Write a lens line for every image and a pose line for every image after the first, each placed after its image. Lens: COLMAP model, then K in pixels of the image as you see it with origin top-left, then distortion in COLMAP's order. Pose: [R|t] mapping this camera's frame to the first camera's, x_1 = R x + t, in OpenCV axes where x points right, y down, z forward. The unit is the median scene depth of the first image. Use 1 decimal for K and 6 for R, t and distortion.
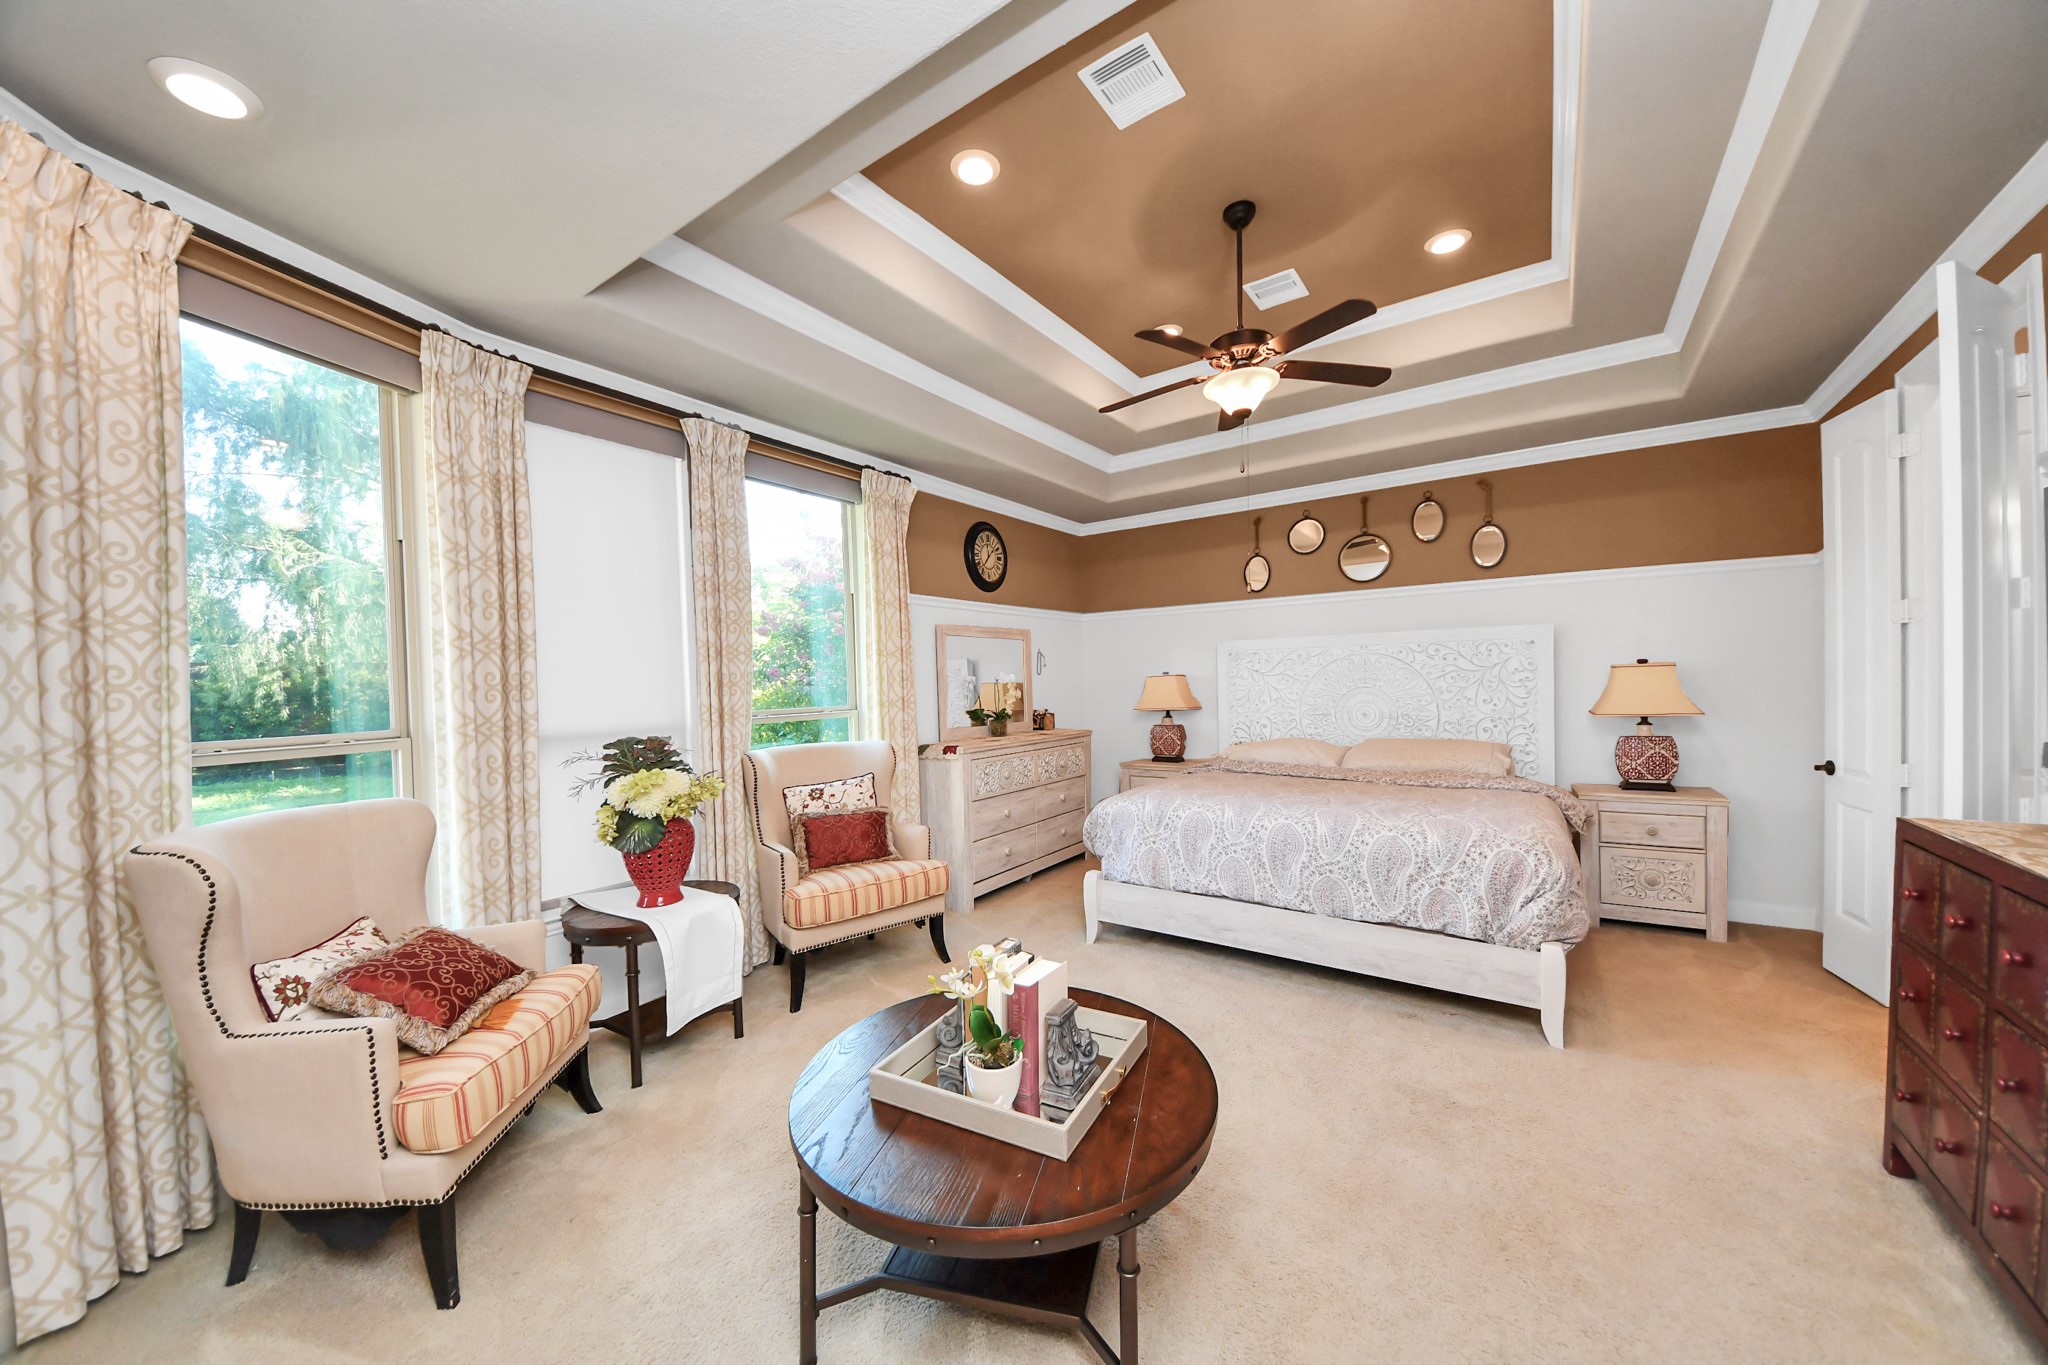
lens RADIAL K [[717.5, 0, 1025.0], [0, 717.5, 691.5], [0, 0, 1]] dist [0.015436, -0.011475]
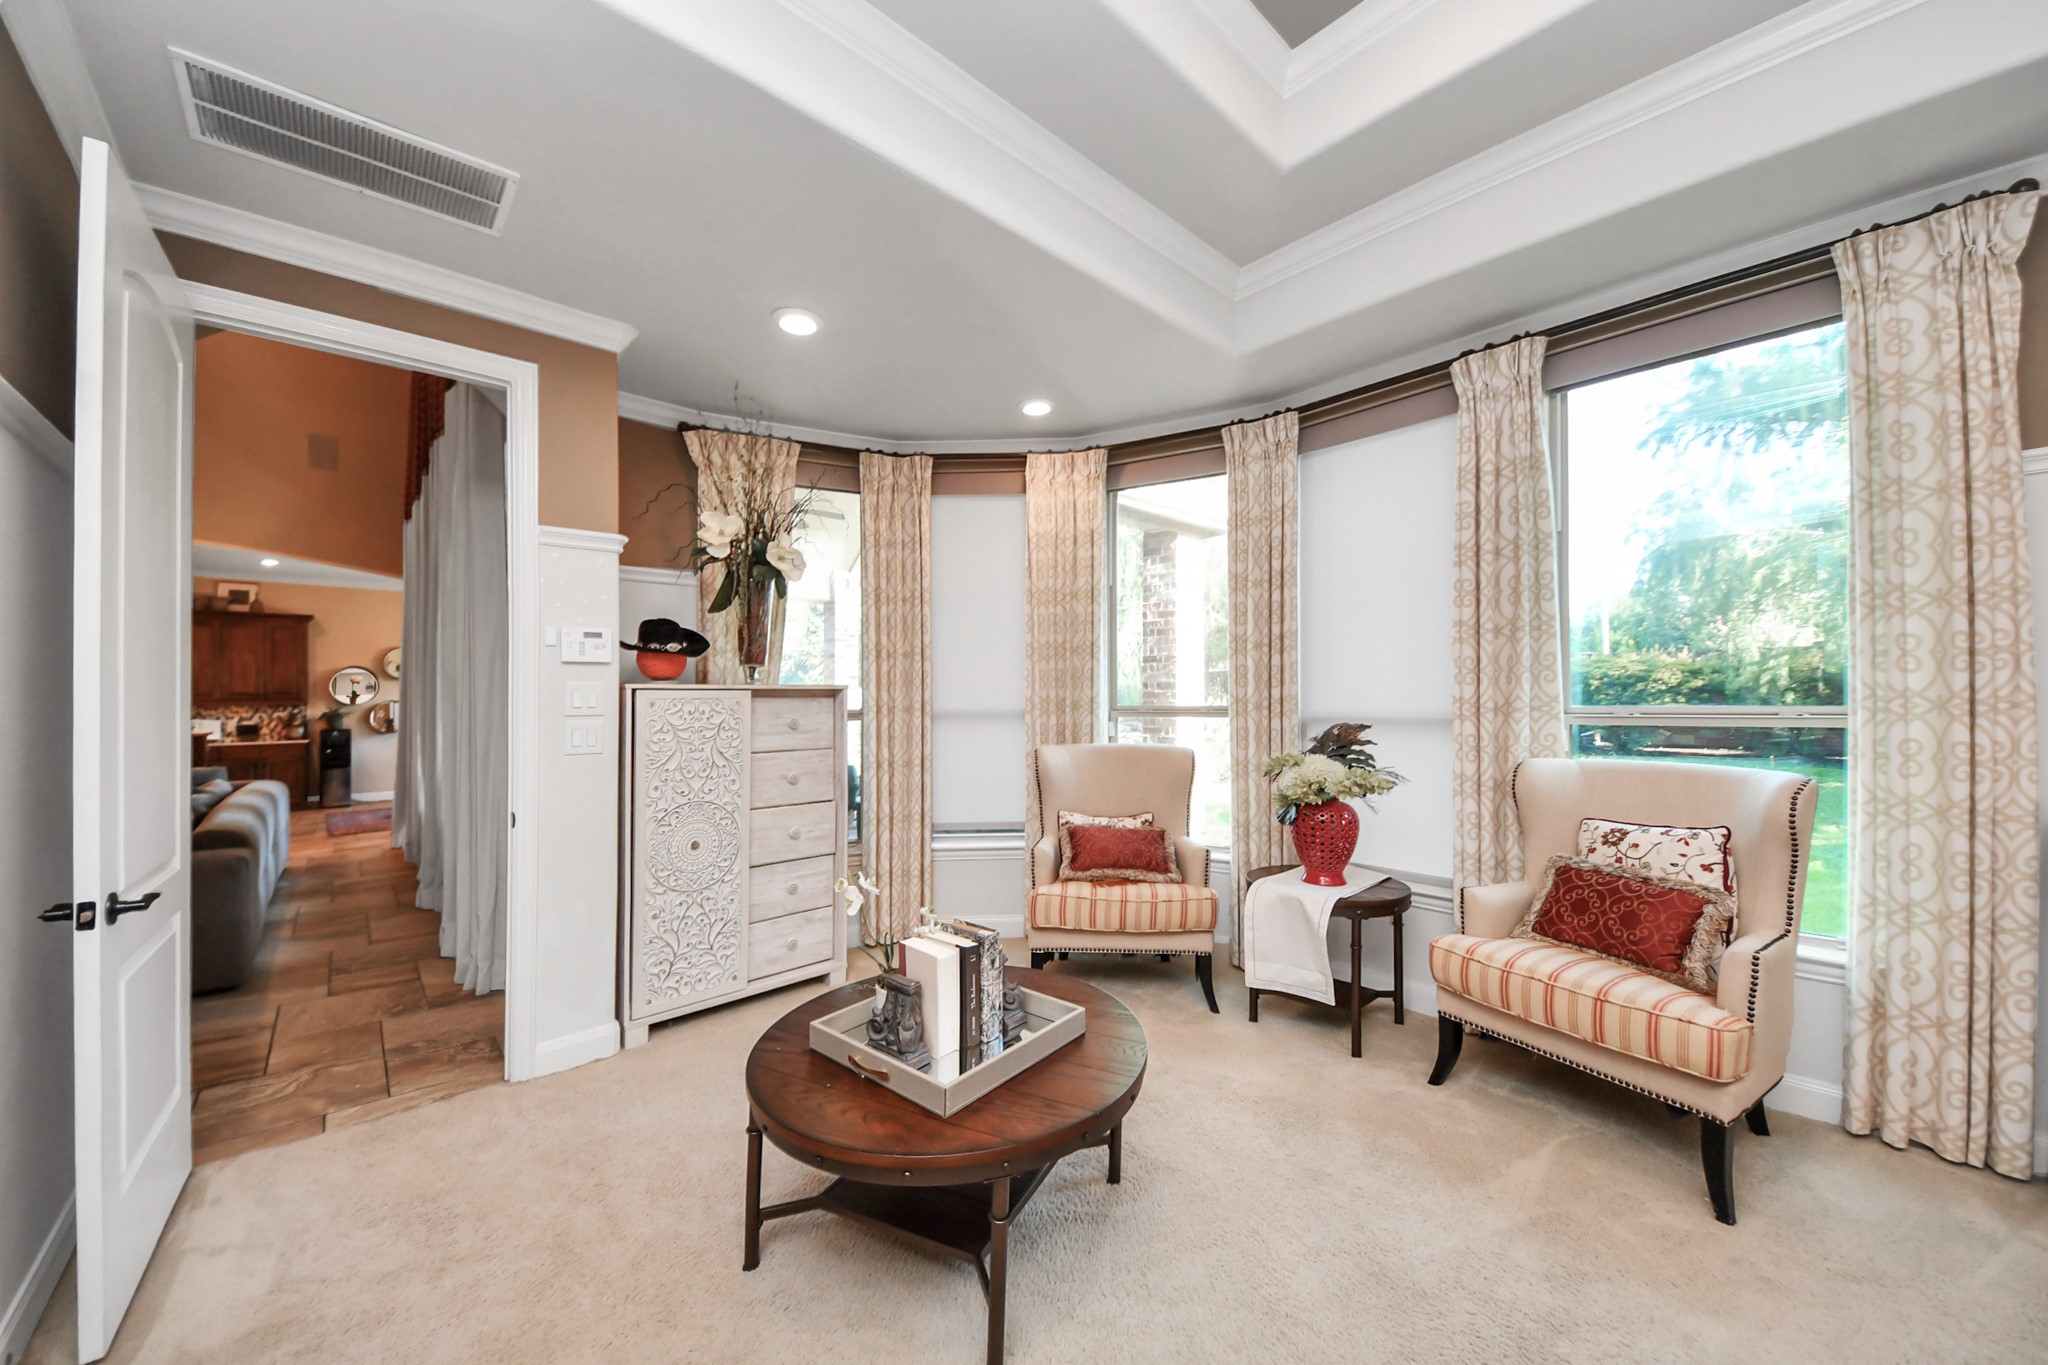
lens RADIAL K [[717.5, 0, 1025.0], [0, 717.5, 691.5], [0, 0, 1]] dist [0.015436, -0.011475]
pose [[-0.203417, 0.018029, -0.978926, 0.447477], [0.003333, 0.999837, 0.017721, -0.002041], [0.979086, 0.000342, -0.203444, 0.604925]]
